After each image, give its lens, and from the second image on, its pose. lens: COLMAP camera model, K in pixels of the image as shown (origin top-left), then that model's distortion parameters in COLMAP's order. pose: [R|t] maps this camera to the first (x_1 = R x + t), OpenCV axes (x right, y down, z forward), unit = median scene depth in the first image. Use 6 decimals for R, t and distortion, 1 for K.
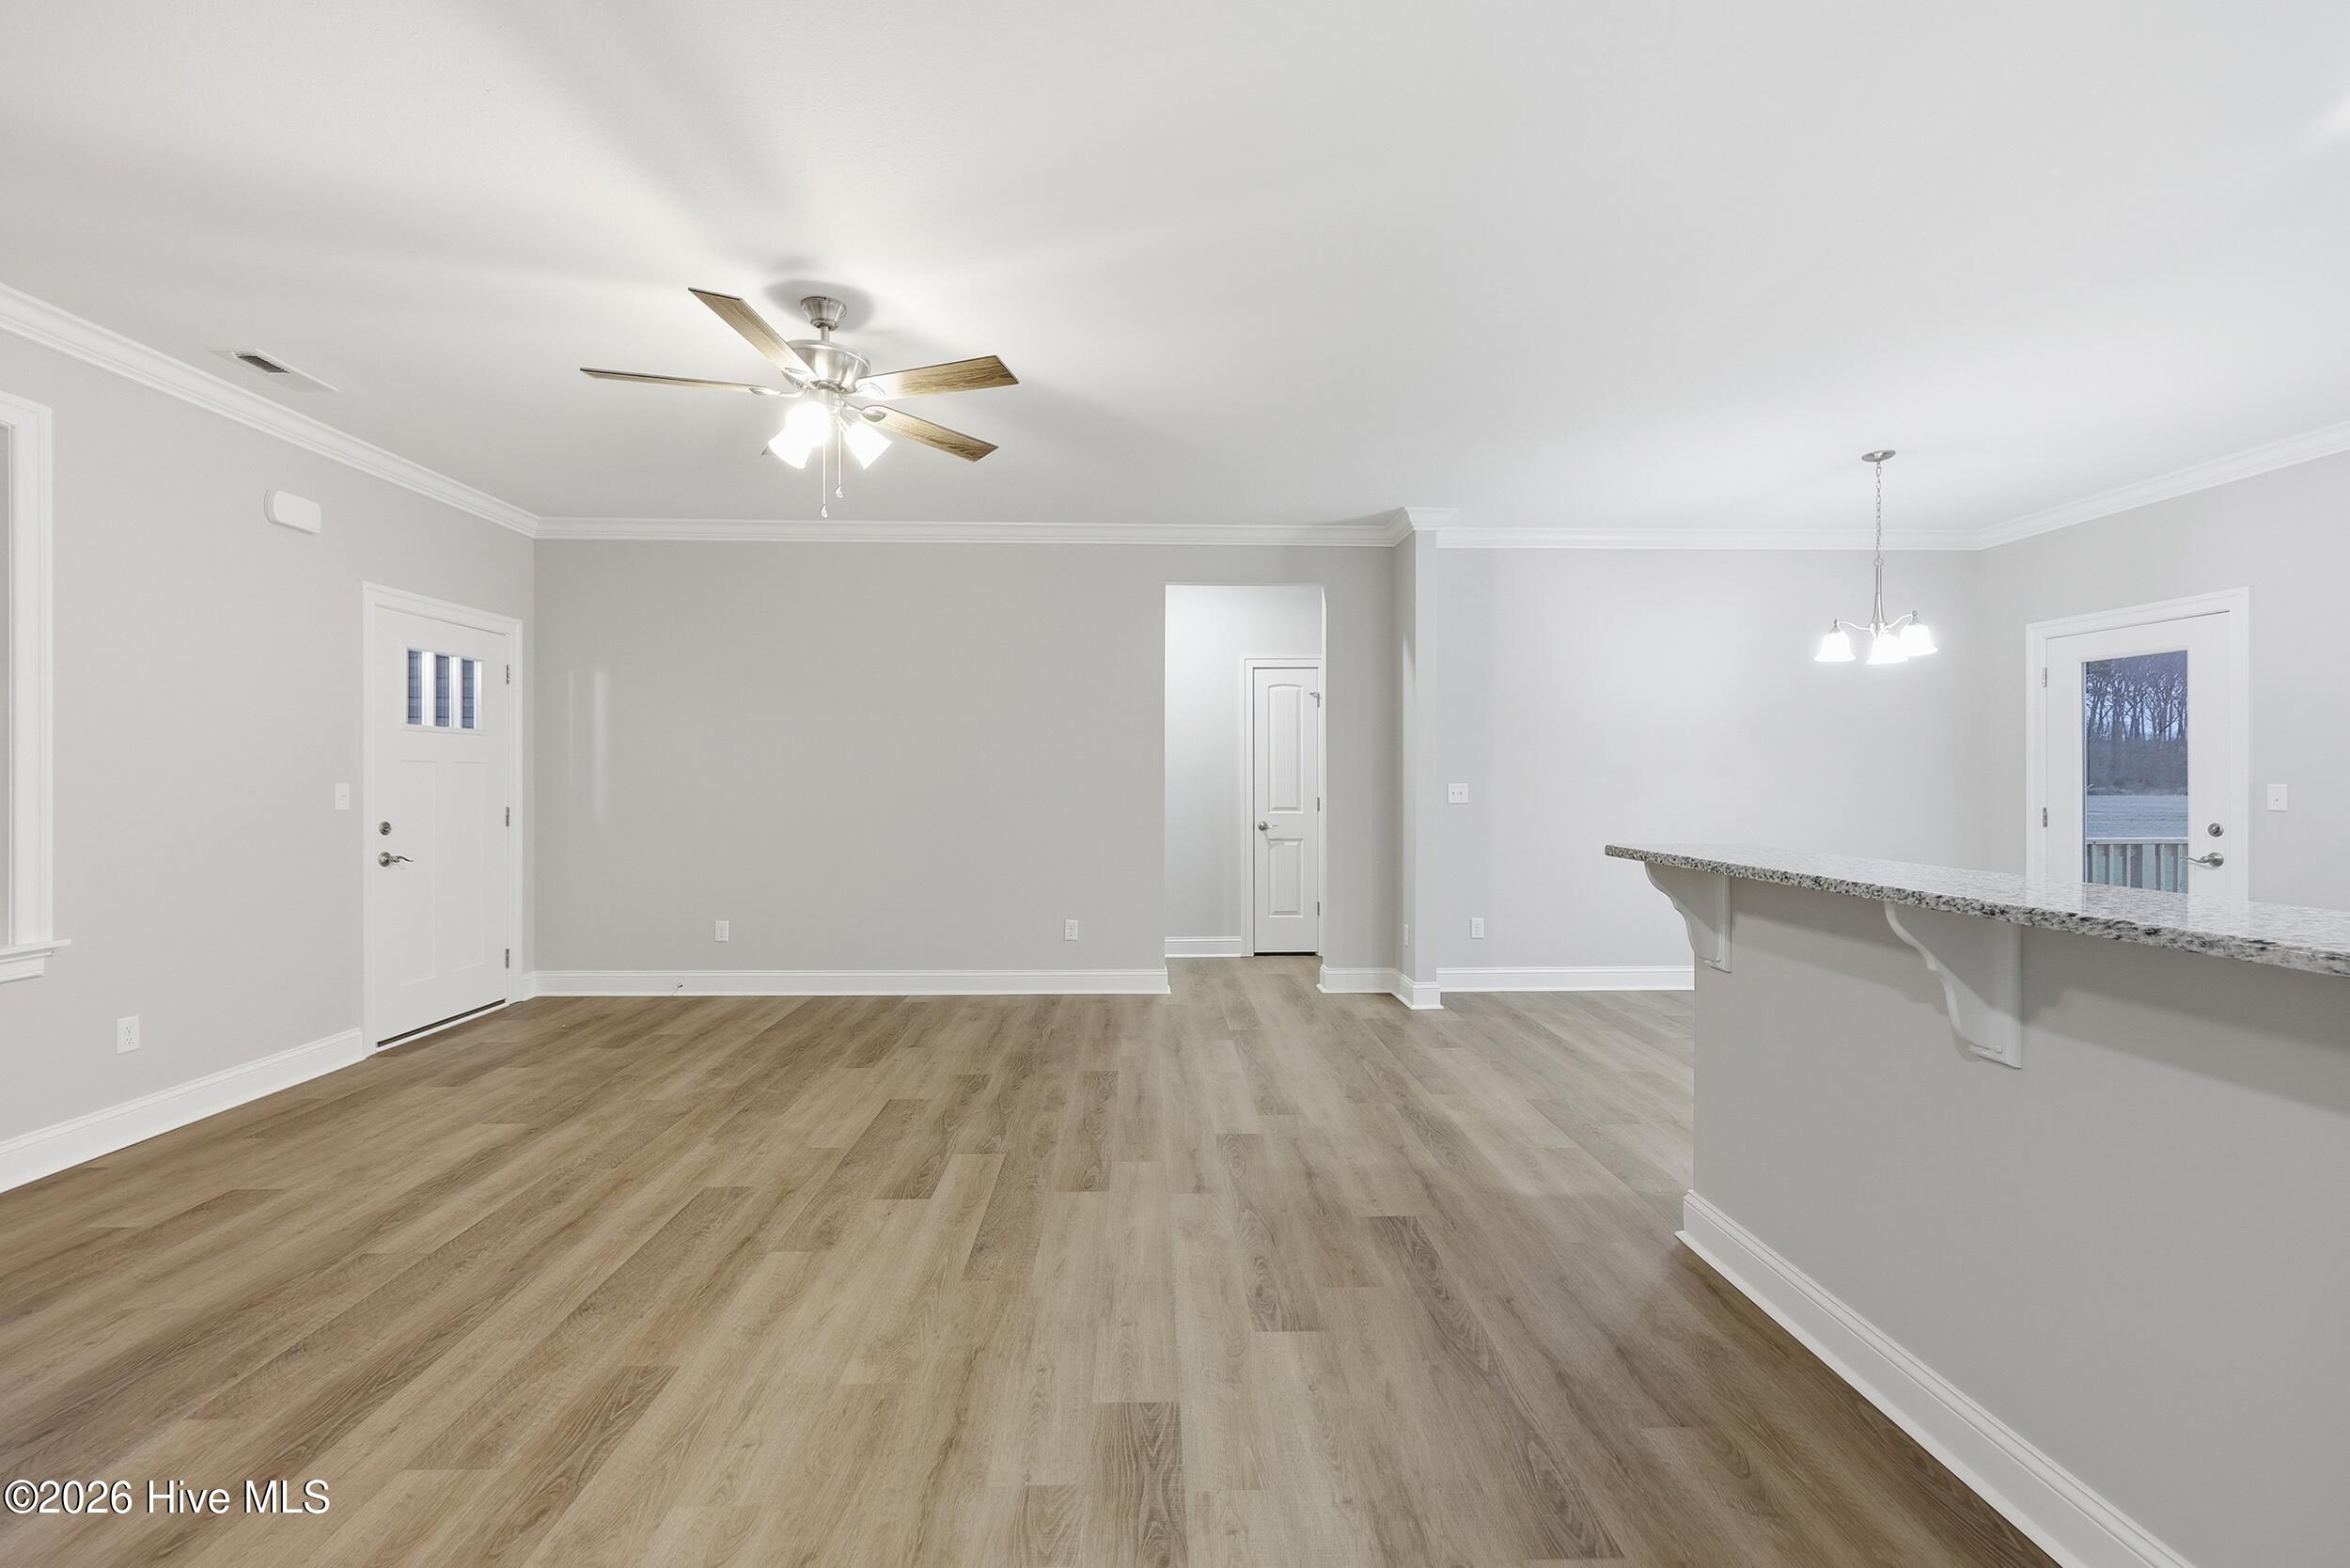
lens RADIAL K [[953.0, 0, 1165.7], [0, 953.0, 775.3], [0, 0, 1]] dist [0.002070, -0.000004]
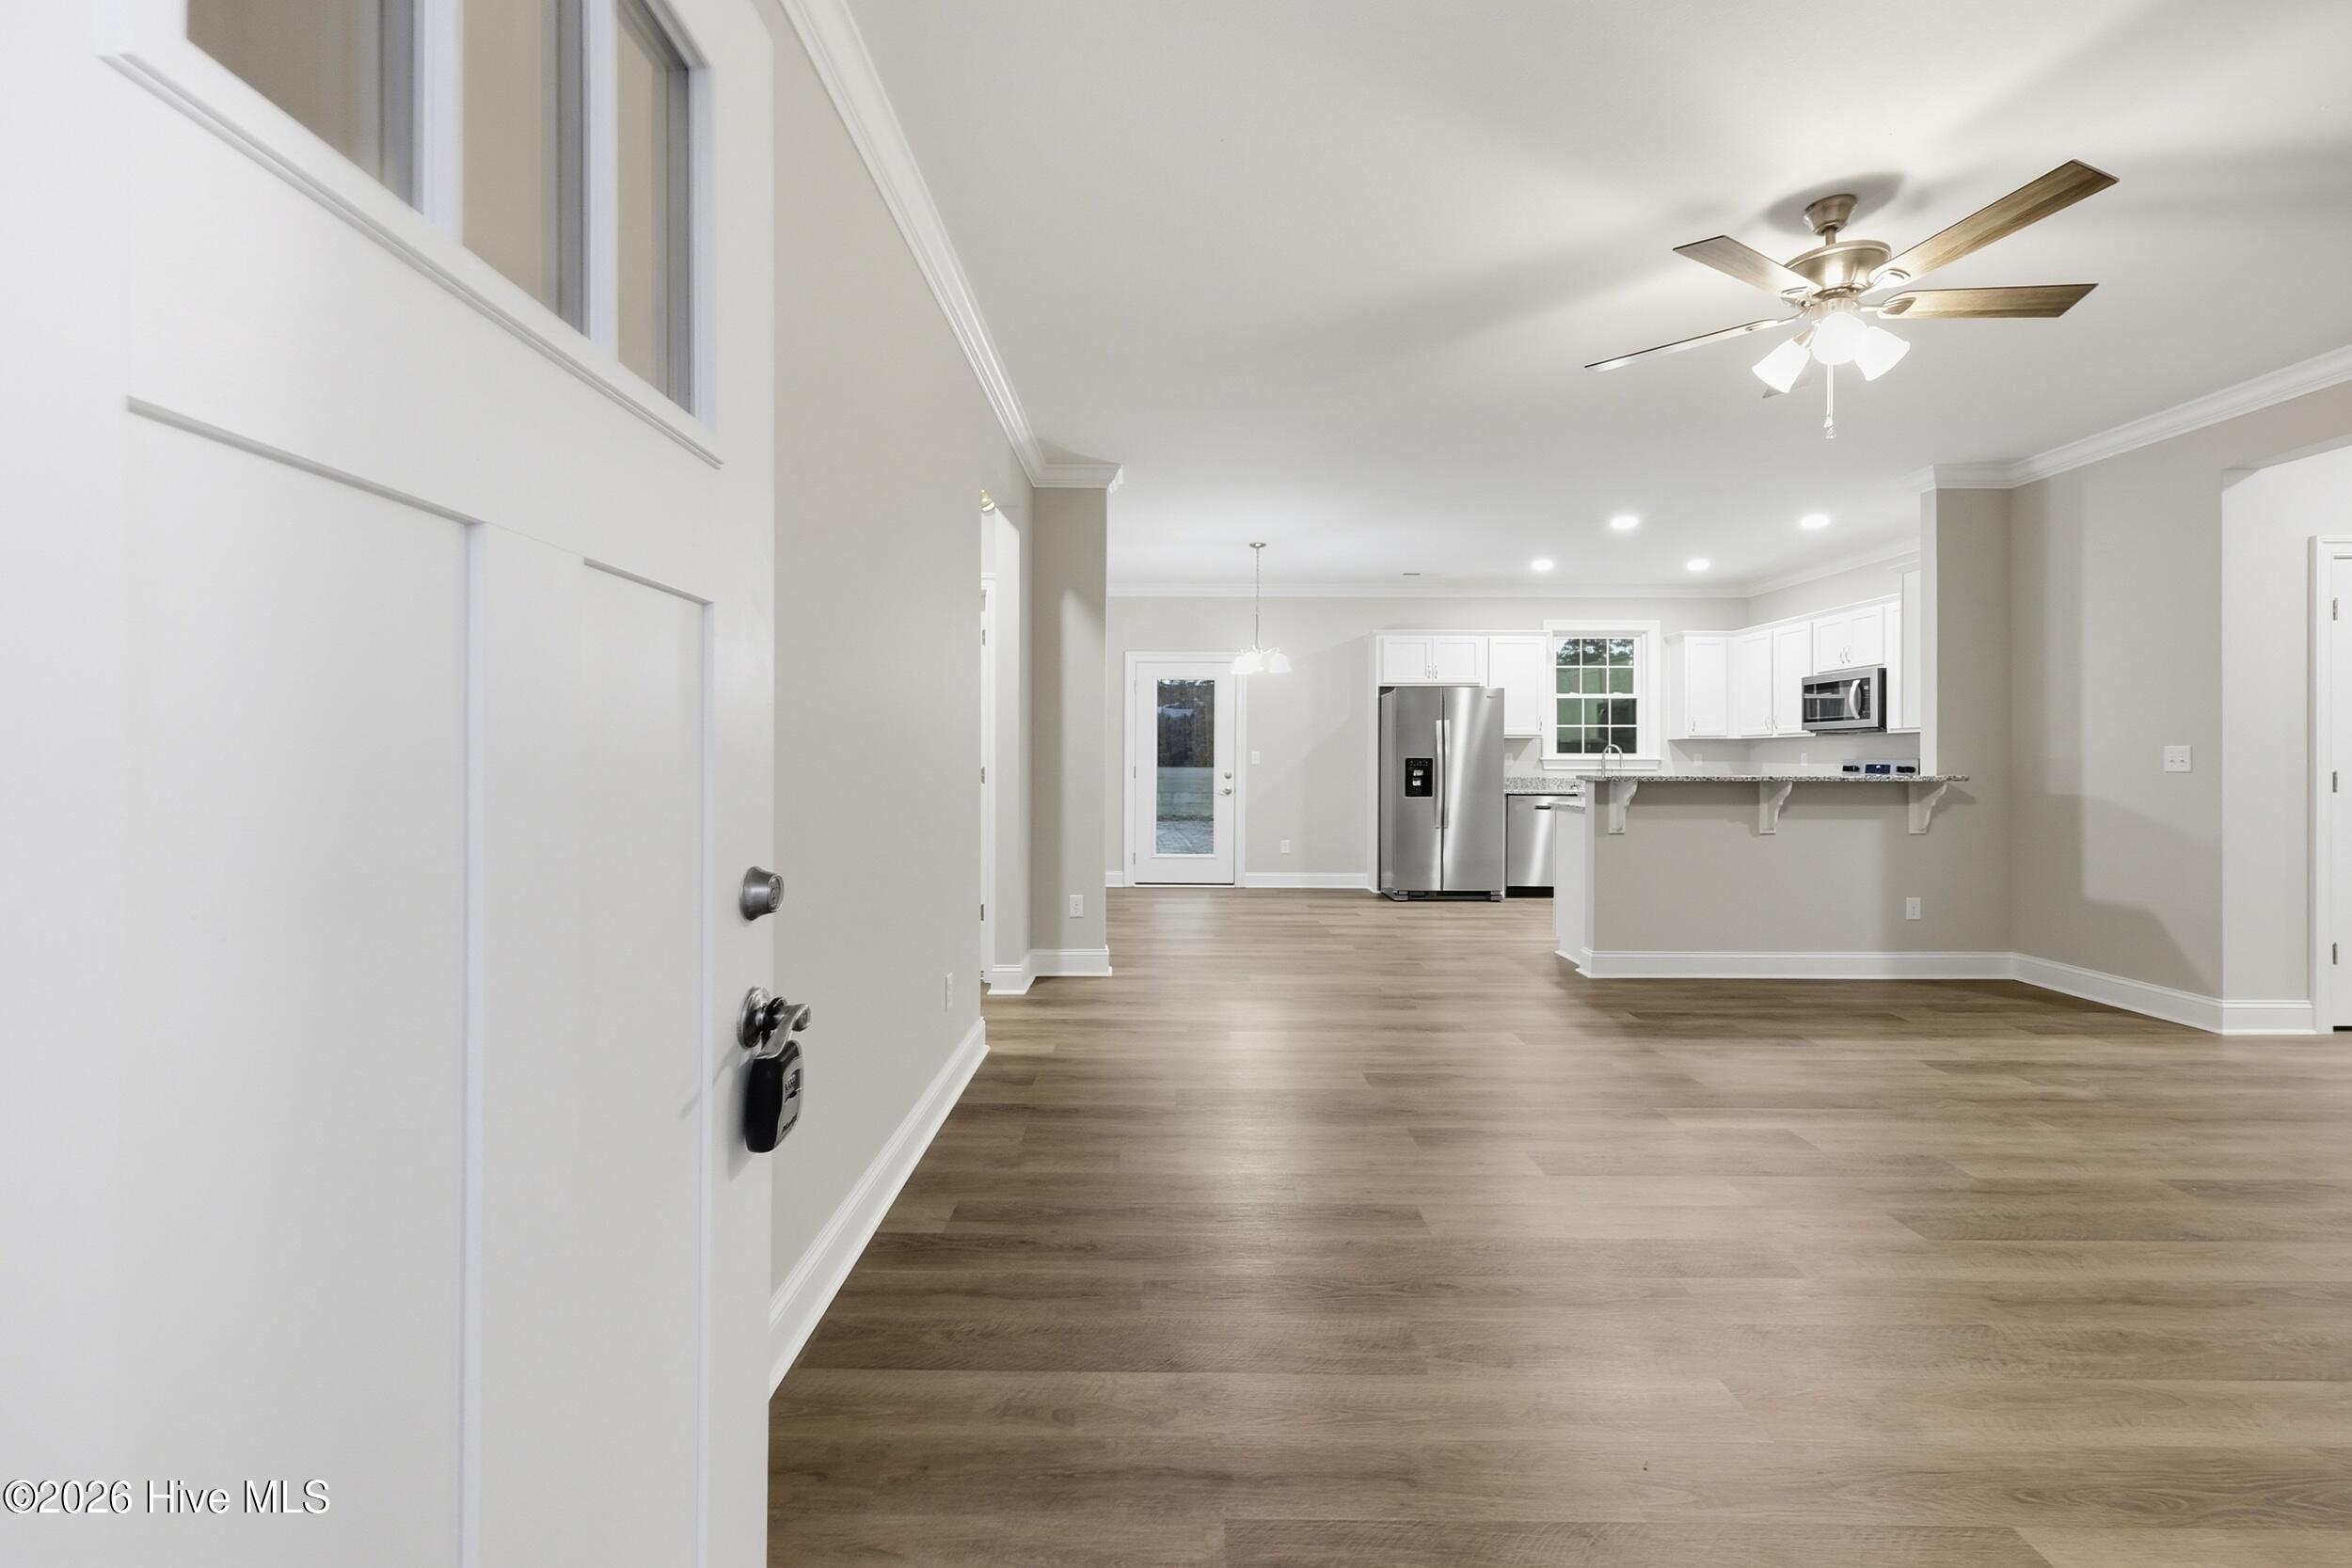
lens RADIAL K [[971.8, 0, 1171.7], [0, 971.8, 757.5], [0, 0, 1]] dist [-0.001354, -0.000285]
pose [[0.032224, 0.000973, 0.999480, -1.194132], [-0.004544, 0.999989, -0.000827, 0.035111], [-0.999470, -0.004515, 0.032228, 1.466231]]
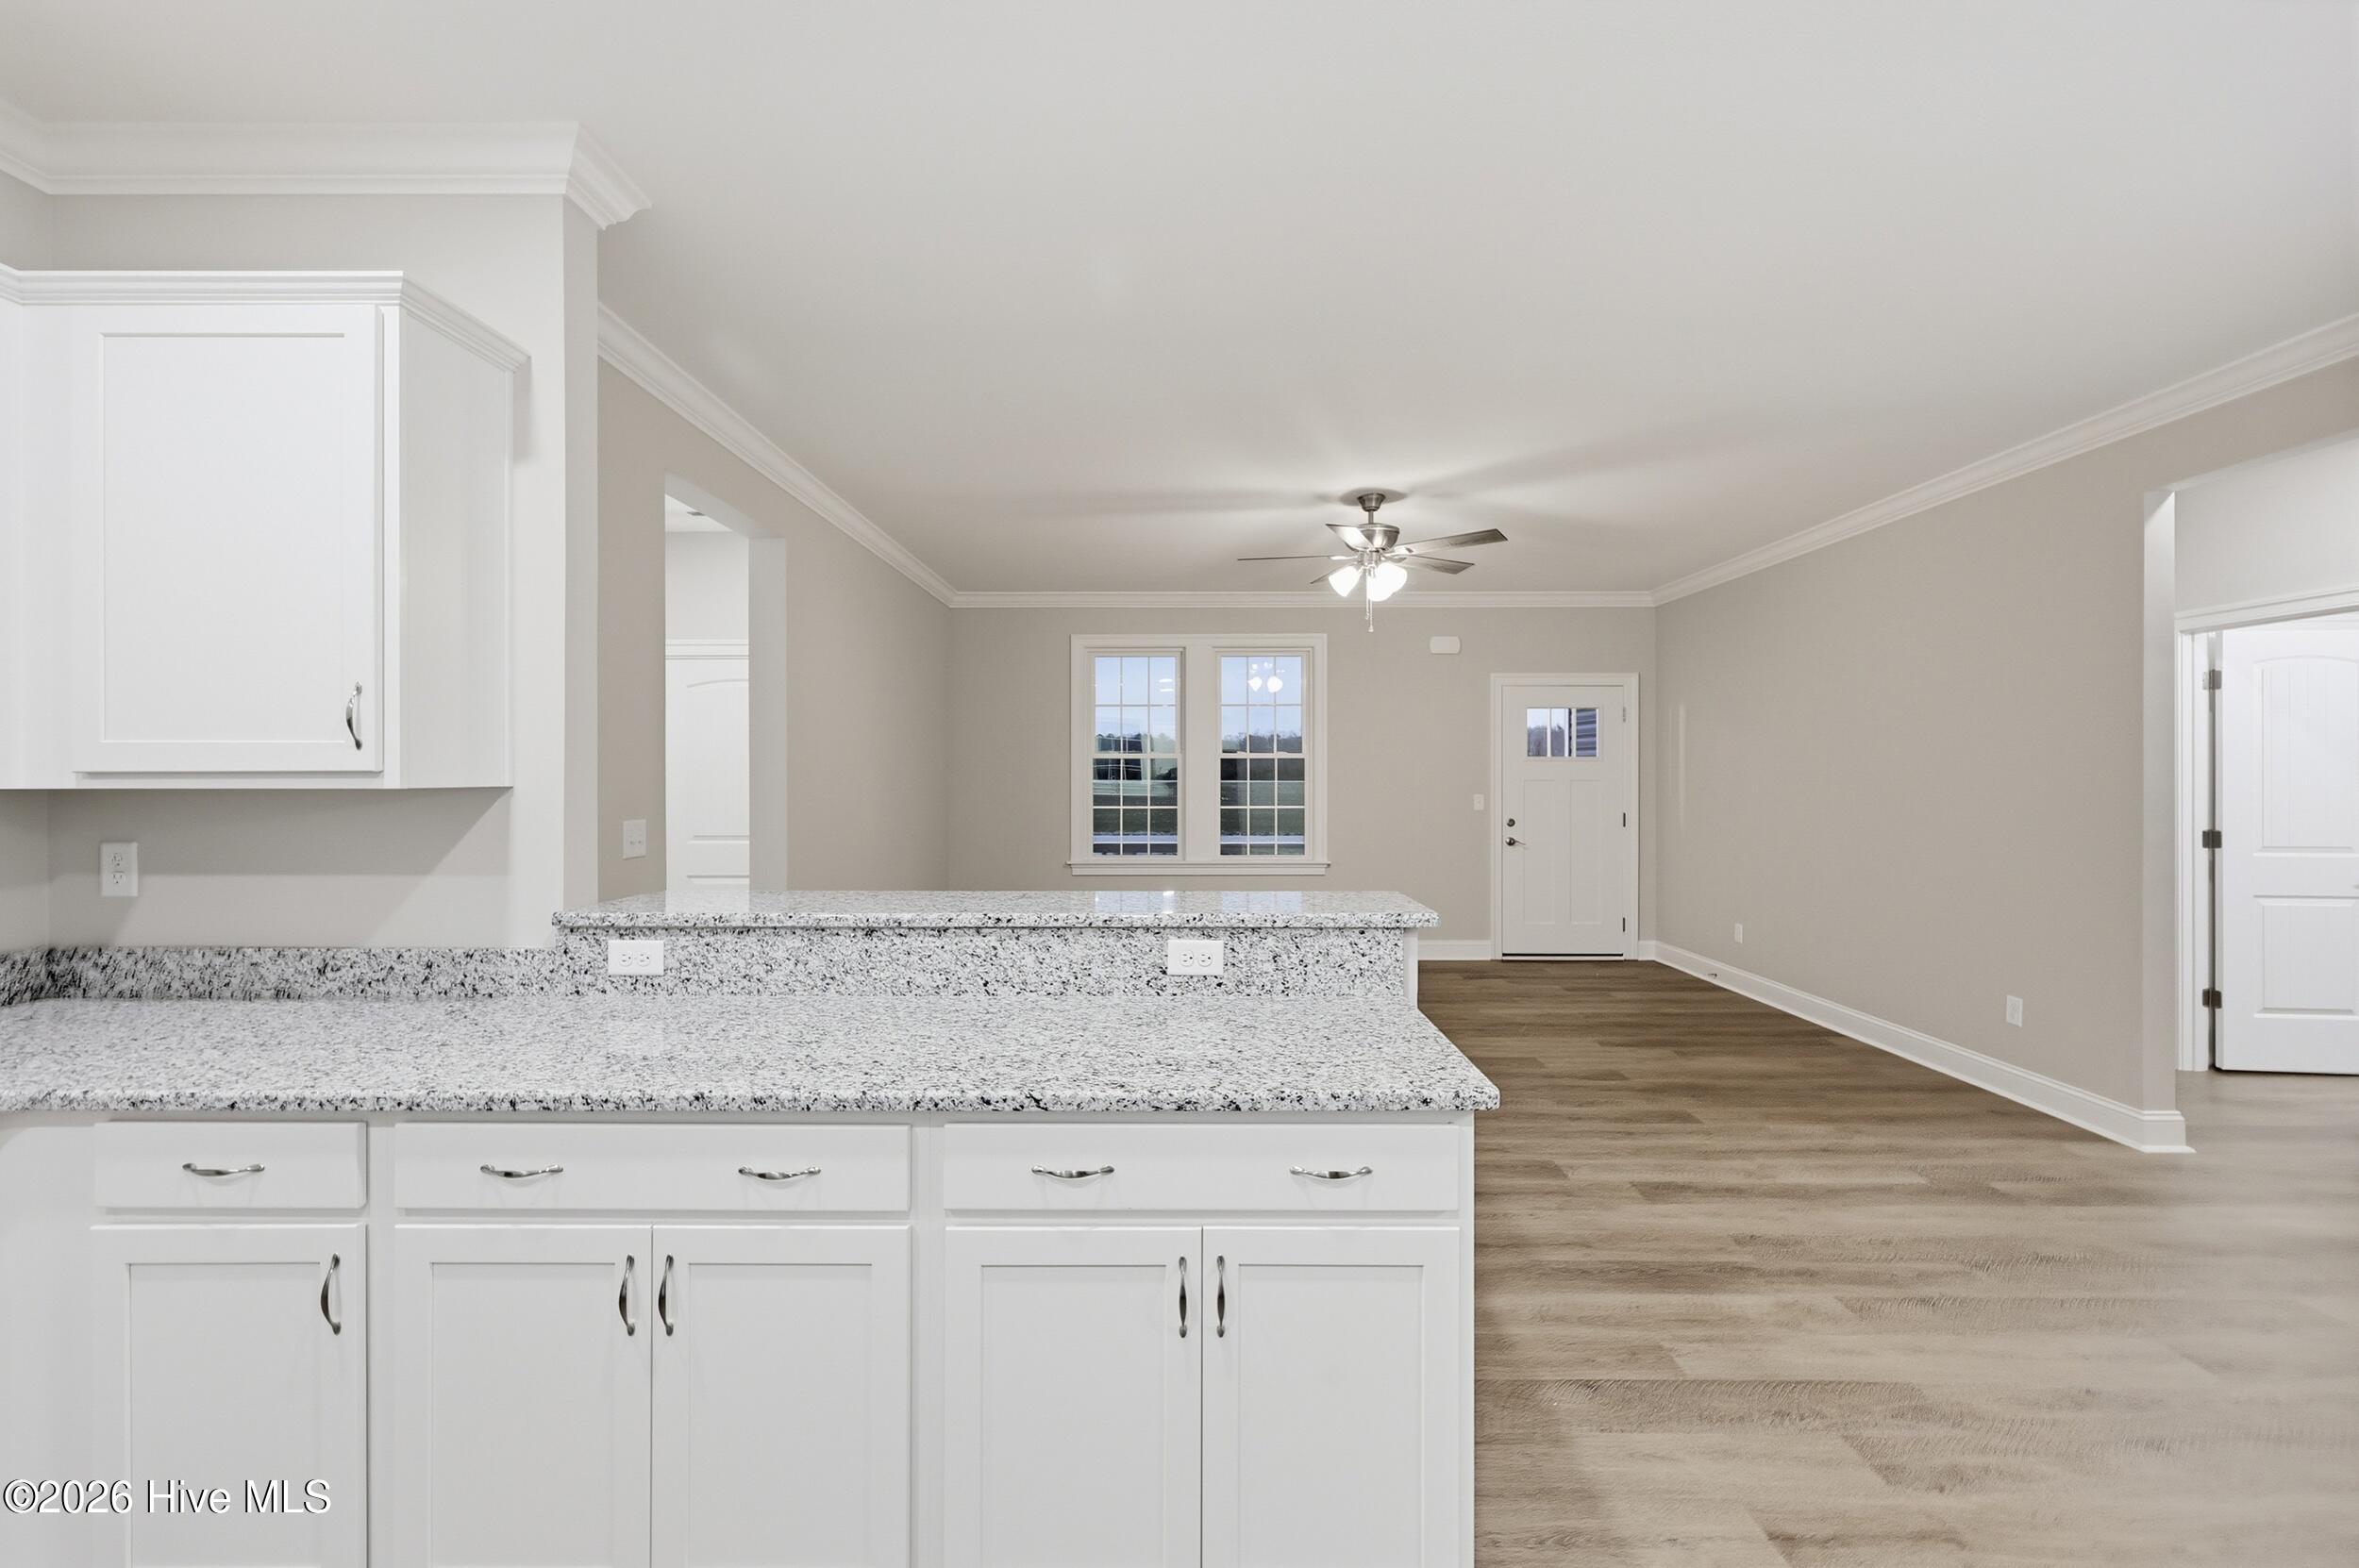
lens RADIAL K [[956.0, 0, 1177.9], [0, 956.0, 773.8], [0, 0, 1]] dist [-0.000796, 0.000544]
pose [[-0.033839, -0.004322, -0.999418, 1.132243], [0.002786, 0.999986, -0.004419, -0.029819], [0.999423, -0.002934, -0.033827, 0.676415]]
